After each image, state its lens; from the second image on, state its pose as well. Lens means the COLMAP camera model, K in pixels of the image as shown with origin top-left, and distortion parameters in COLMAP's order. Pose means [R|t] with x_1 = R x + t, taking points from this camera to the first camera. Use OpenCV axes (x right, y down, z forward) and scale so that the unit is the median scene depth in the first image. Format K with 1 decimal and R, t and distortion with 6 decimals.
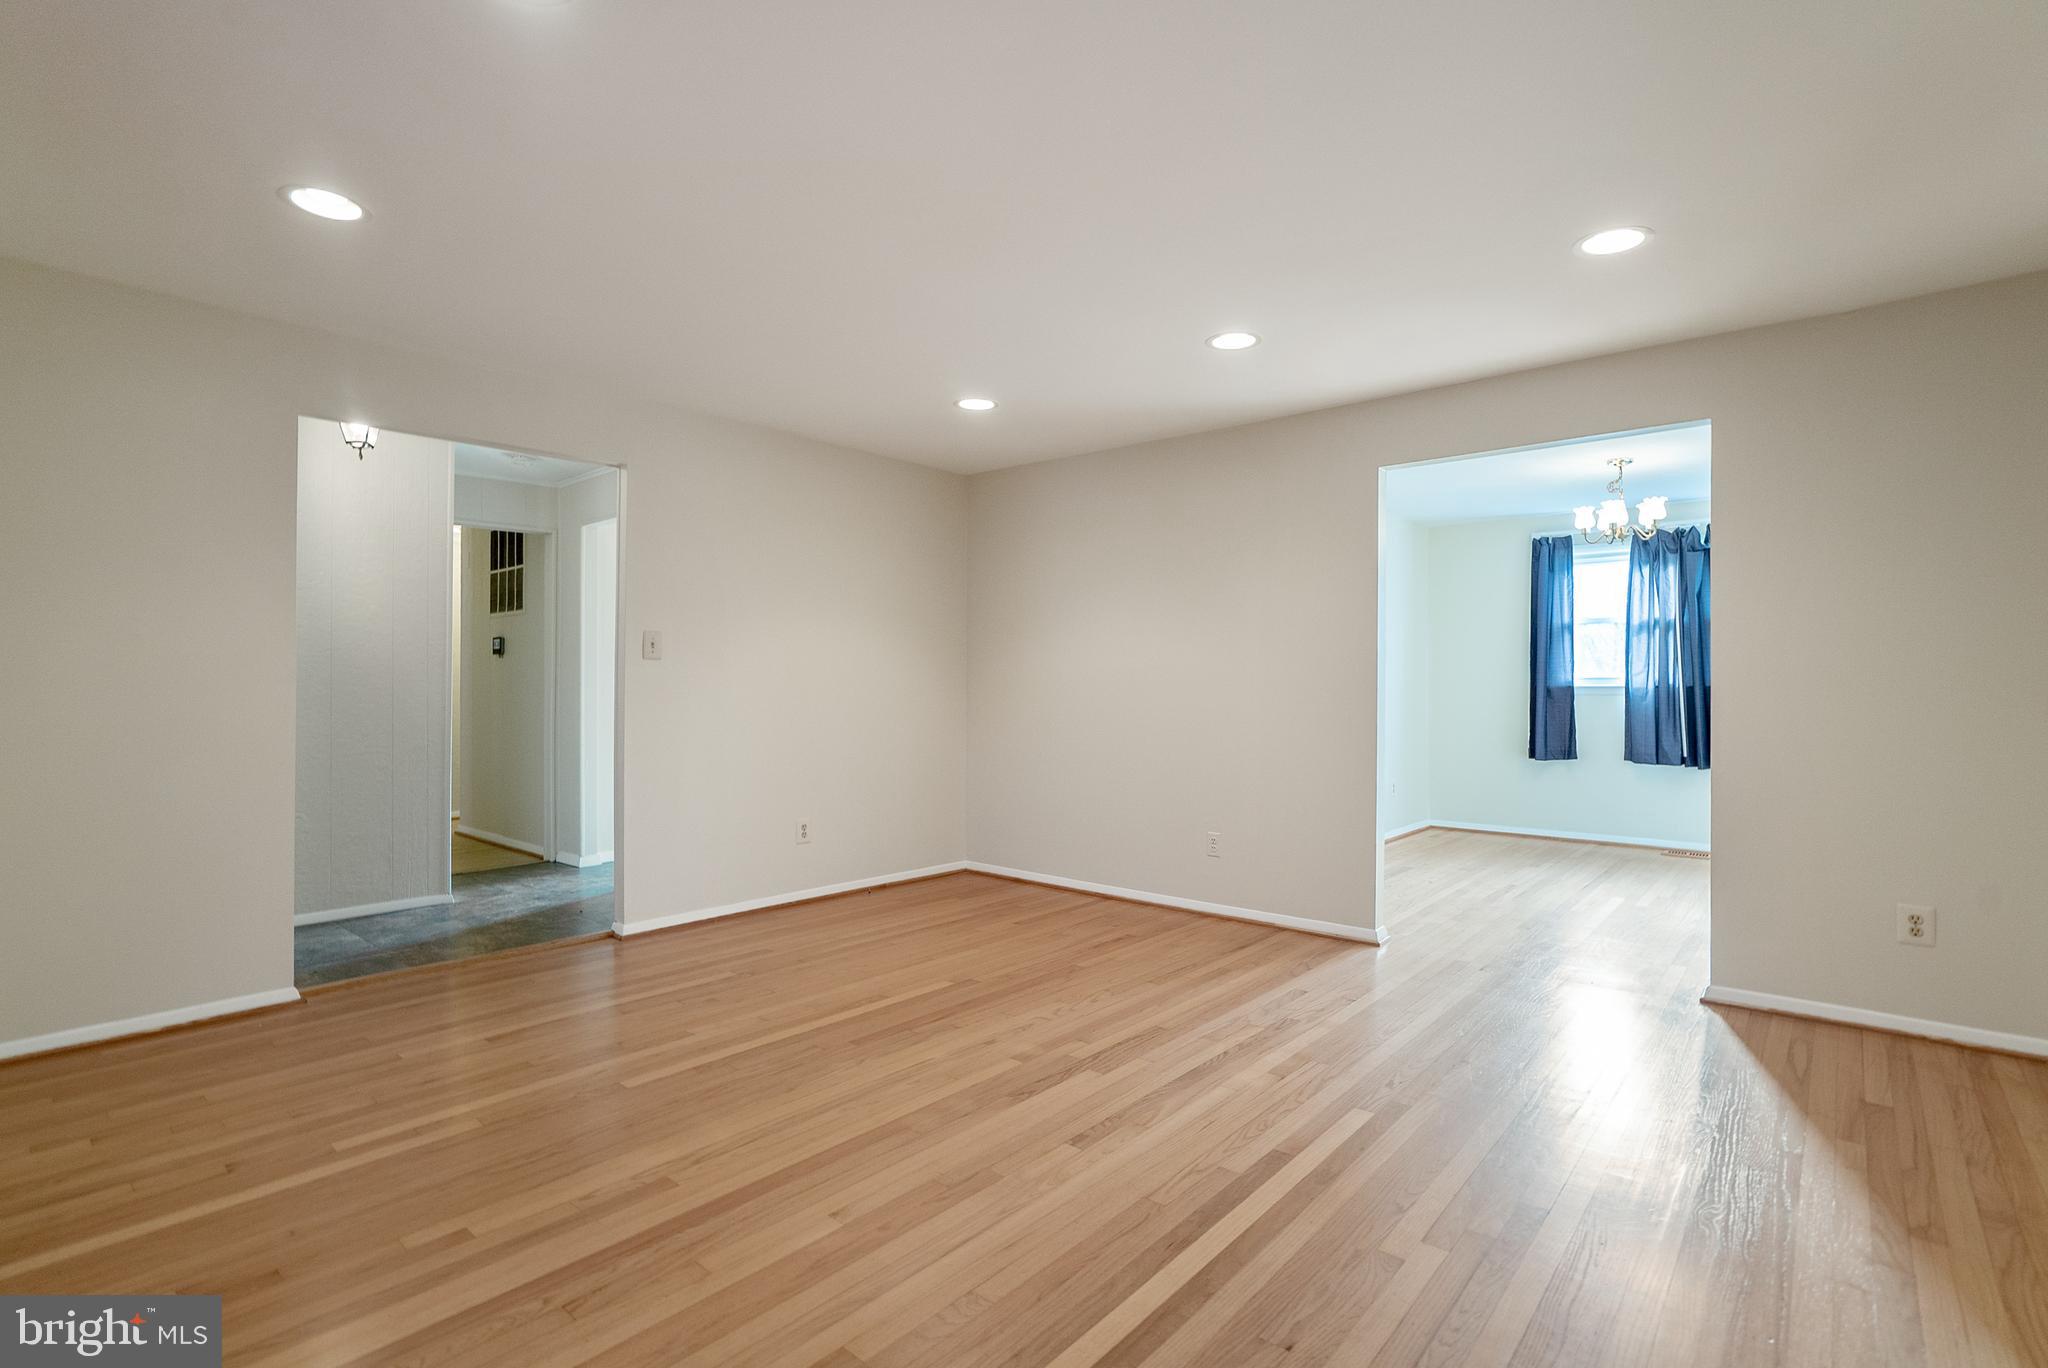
lens RADIAL K [[951.2, 0, 995.5], [0, 951.2, 680.7], [0, 0, 1]] dist [-0.040776, 0.000326]
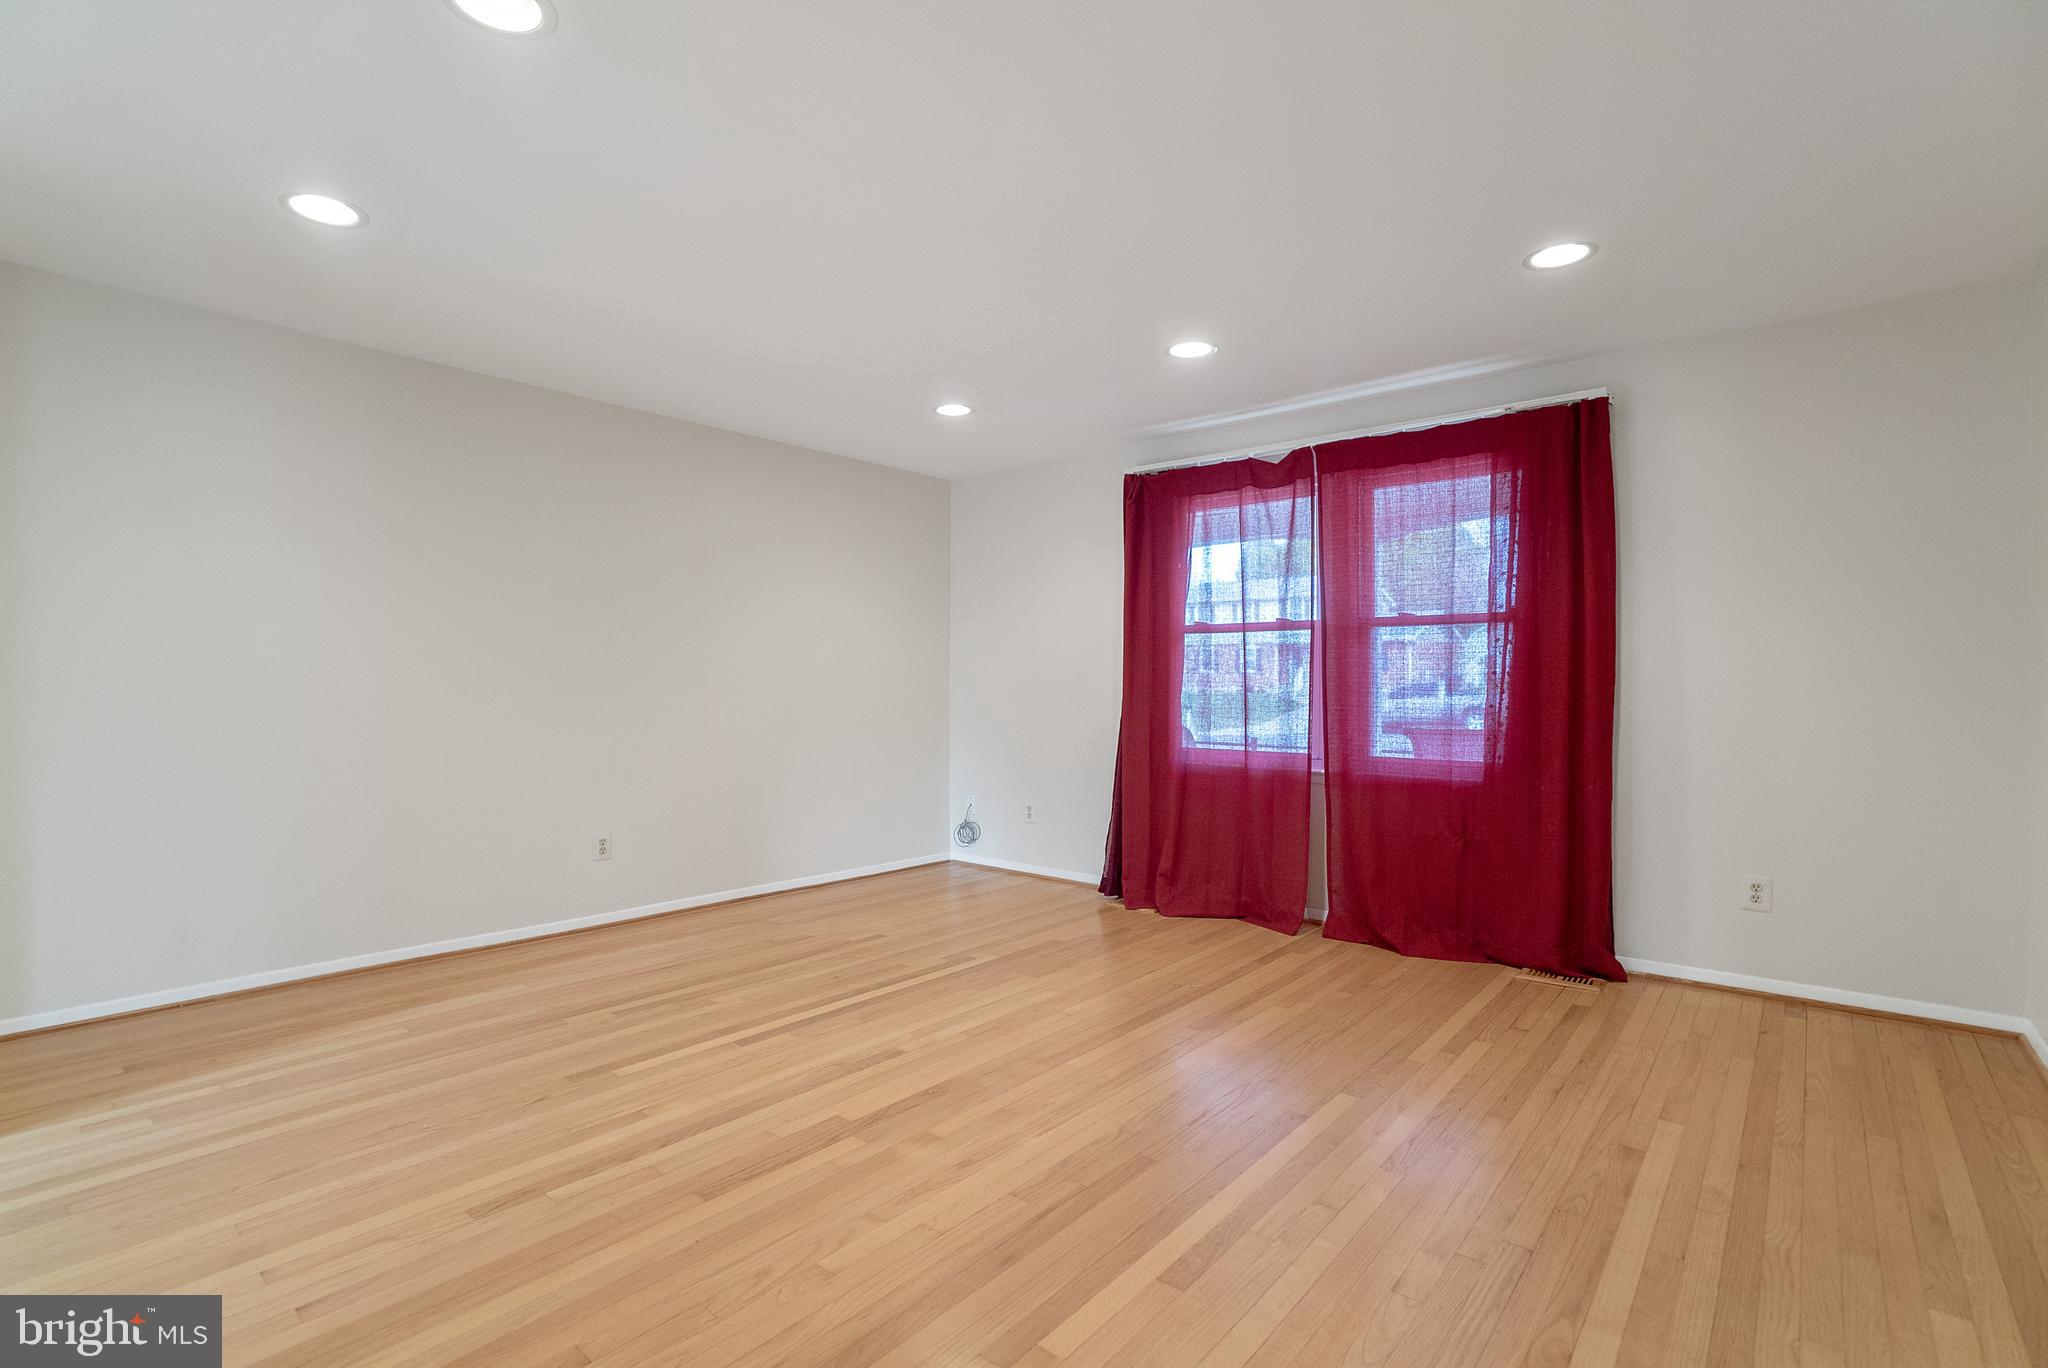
lens RADIAL K [[965.6, 0, 1030.6], [0, 965.6, 688.3], [0, 0, 1]] dist [-0.044281, 0.021935]
pose [[-0.998913, -0.011802, -0.045094, -0.020040], [-0.011361, 0.999885, -0.010021, 0.024343], [0.045207, -0.009498, -0.998932, 1.917179]]
